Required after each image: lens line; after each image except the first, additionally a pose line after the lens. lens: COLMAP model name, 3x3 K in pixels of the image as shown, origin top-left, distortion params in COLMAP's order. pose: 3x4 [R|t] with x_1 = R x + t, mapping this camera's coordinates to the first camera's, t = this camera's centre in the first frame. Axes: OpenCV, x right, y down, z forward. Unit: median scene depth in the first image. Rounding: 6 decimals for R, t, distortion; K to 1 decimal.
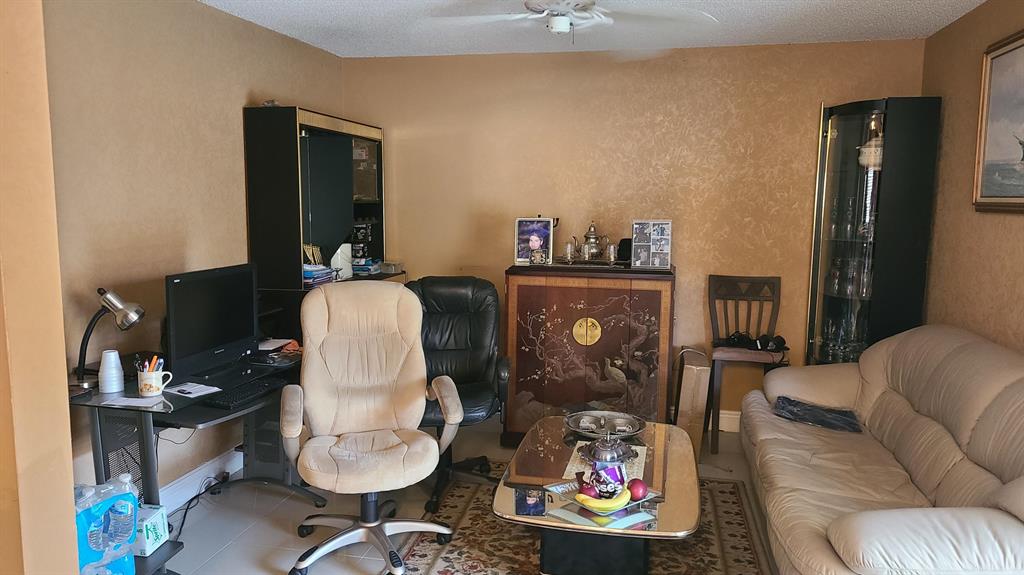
lens RADIAL K [[762.1, 0, 512.0], [0, 762.1, 287.5], [0, 0, 1]] dist [0.046830, -0.012261]
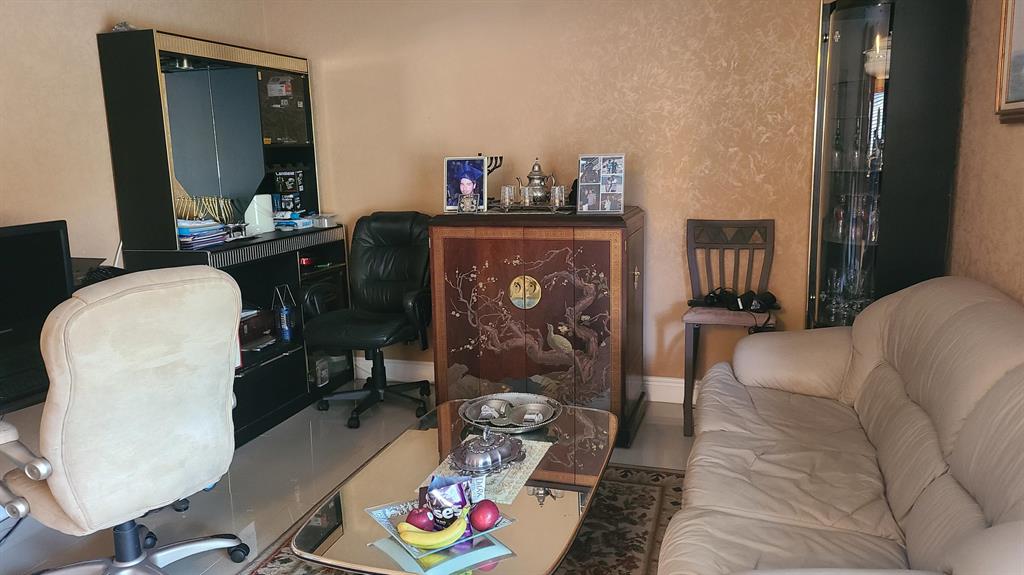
lens RADIAL K [[770.9, 0, 514.3], [0, 770.9, 275.1], [0, 0, 1]] dist [0.043139, -0.005468]
pose [[0.995778, -0.021378, -0.089267, 0.158552], [0.025717, 0.998528, 0.047745, -0.001176], [0.088115, -0.049839, 0.994863, 0.163790]]
